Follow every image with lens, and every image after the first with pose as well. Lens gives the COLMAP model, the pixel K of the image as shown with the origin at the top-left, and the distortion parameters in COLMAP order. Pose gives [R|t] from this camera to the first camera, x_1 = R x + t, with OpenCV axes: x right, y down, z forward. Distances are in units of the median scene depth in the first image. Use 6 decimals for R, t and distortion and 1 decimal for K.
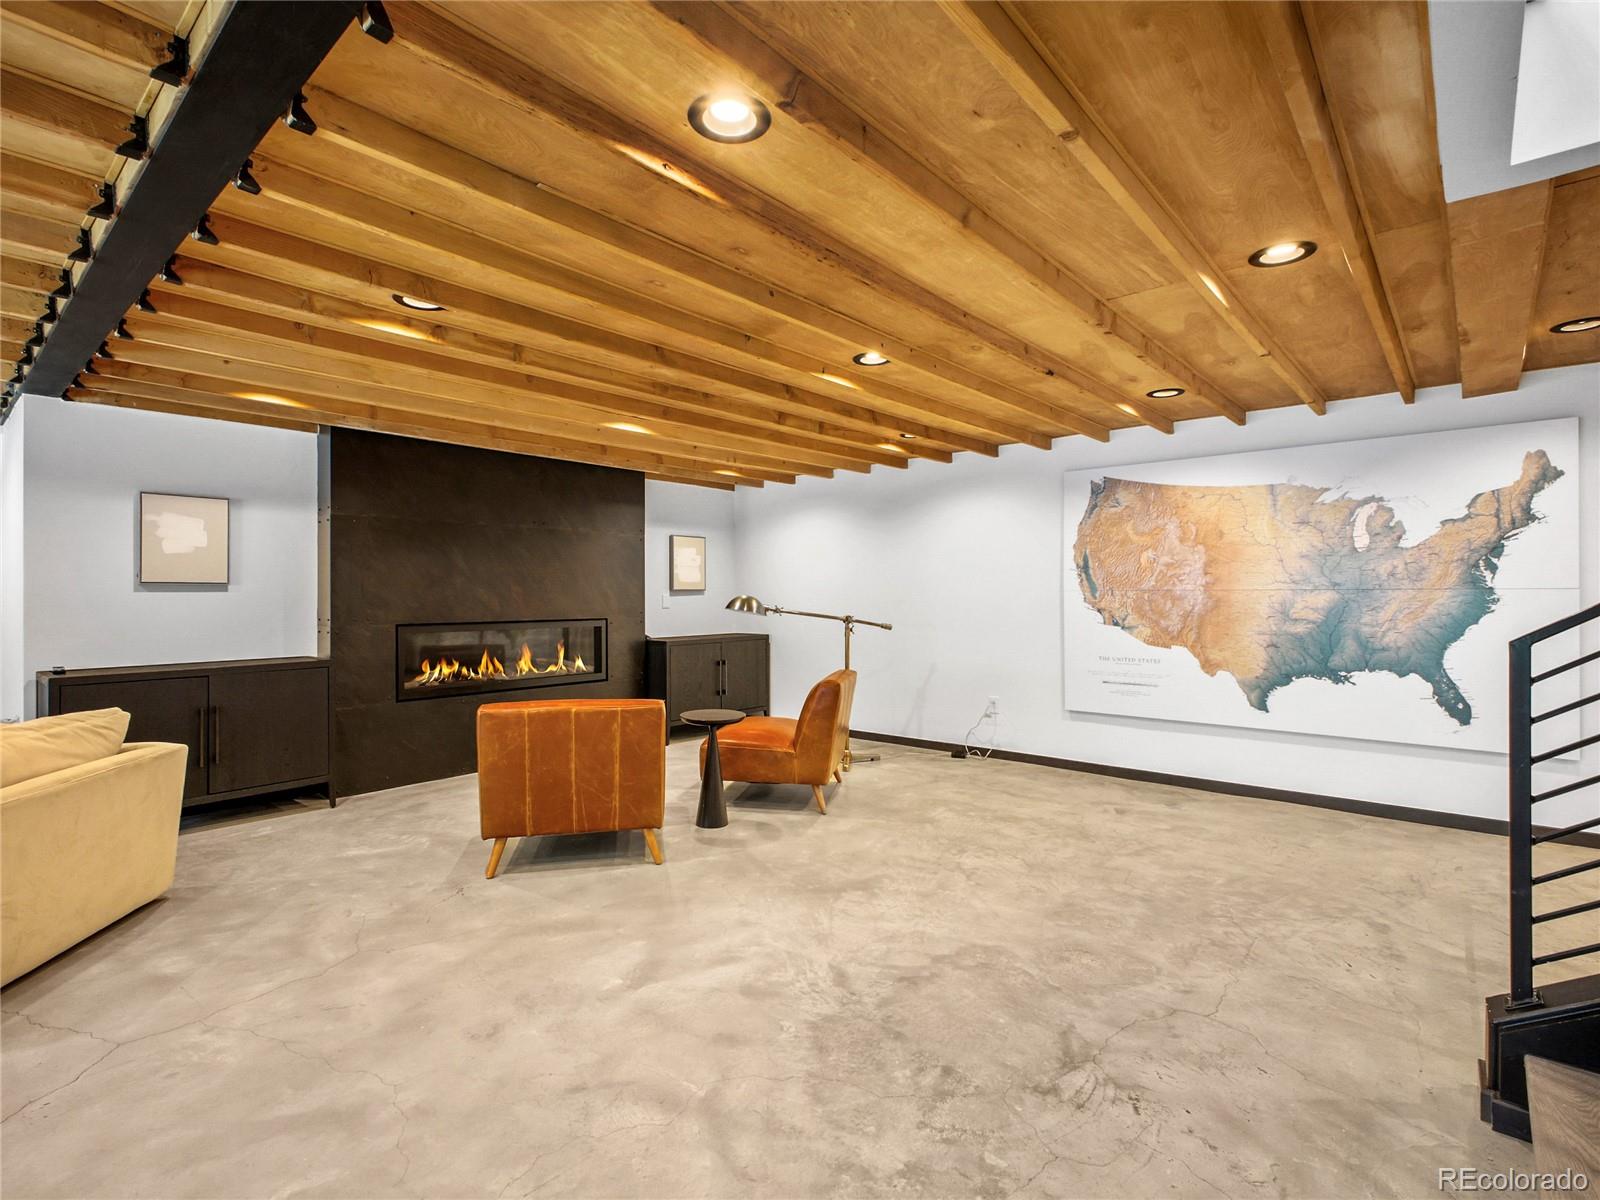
lens RADIAL K [[783.9, 0, 800.4], [0, 783.9, 596.4], [0, 0, 1]] dist [0.005041, -0.001241]
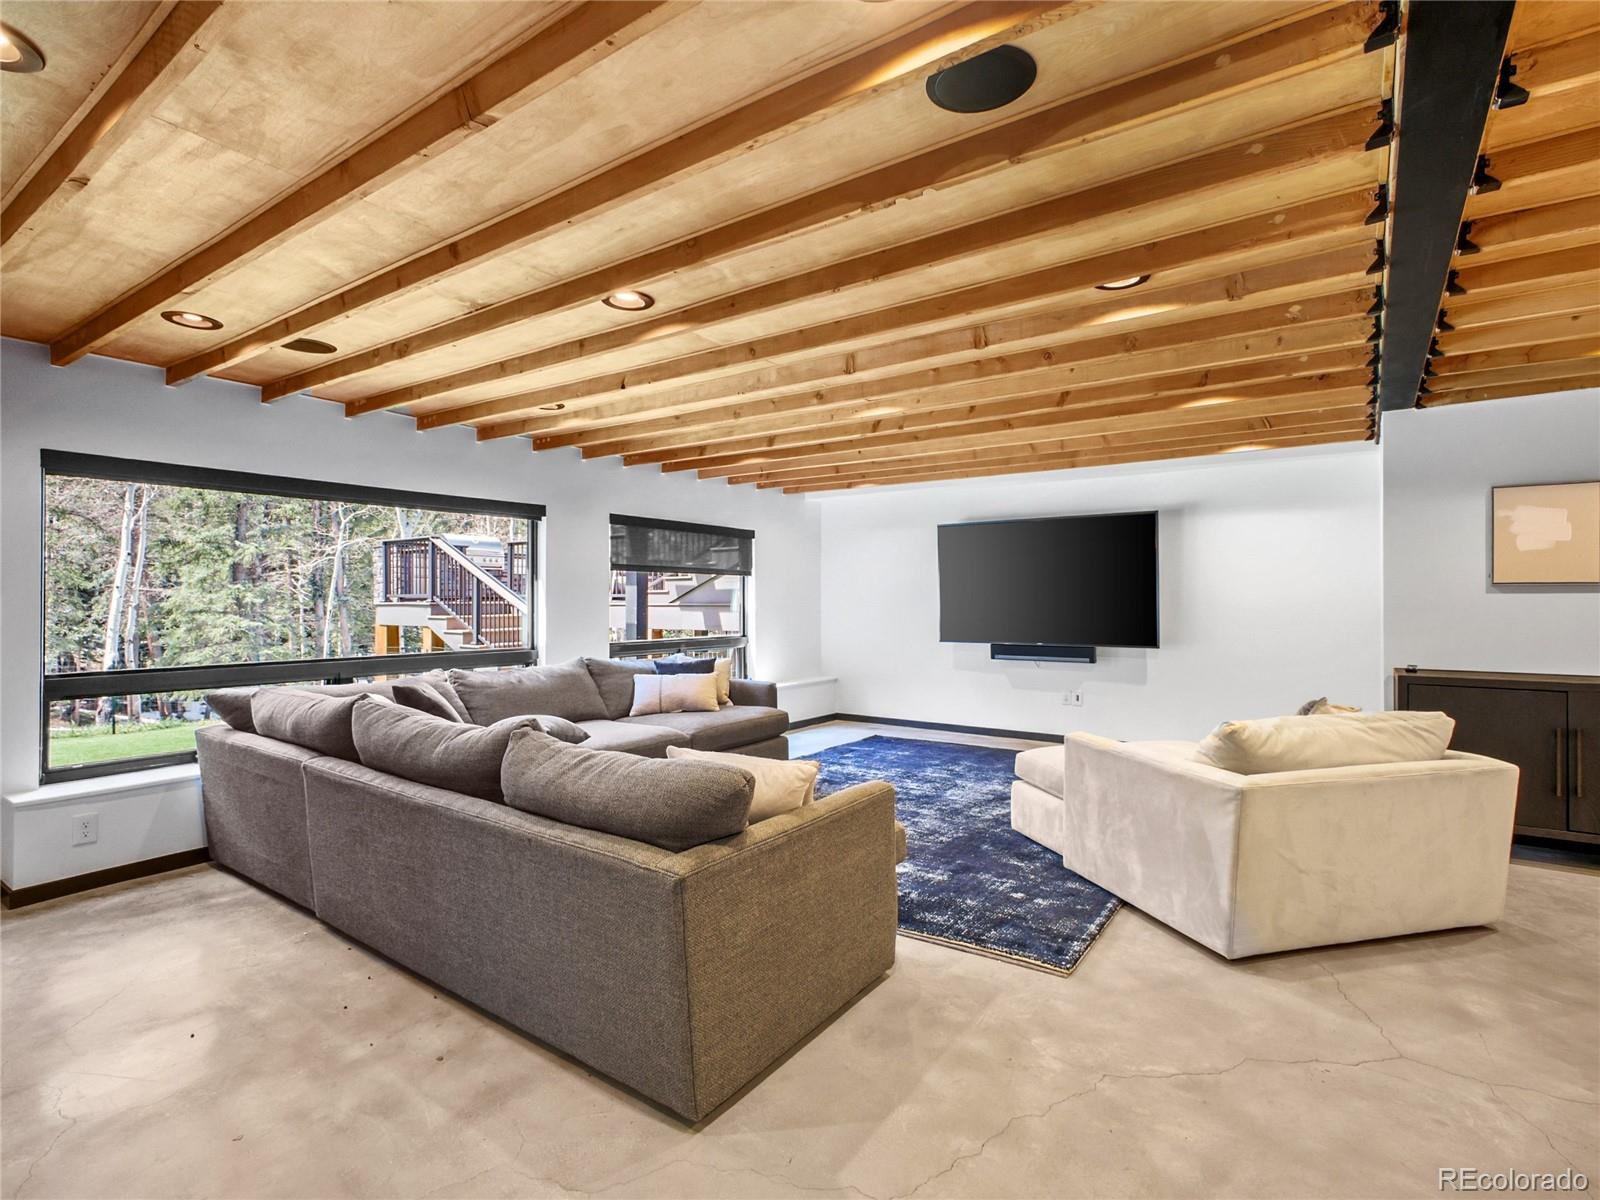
lens RADIAL K [[783.9, 0, 800.9], [0, 783.9, 594.4], [0, 0, 1]] dist [0.005041, -0.001241]
pose [[0.091801, 0.001499, -0.995776, 0.031128], [-0.004556, 0.999989, 0.001085, -0.002303], [0.995767, 0.004437, 0.091807, 0.125245]]
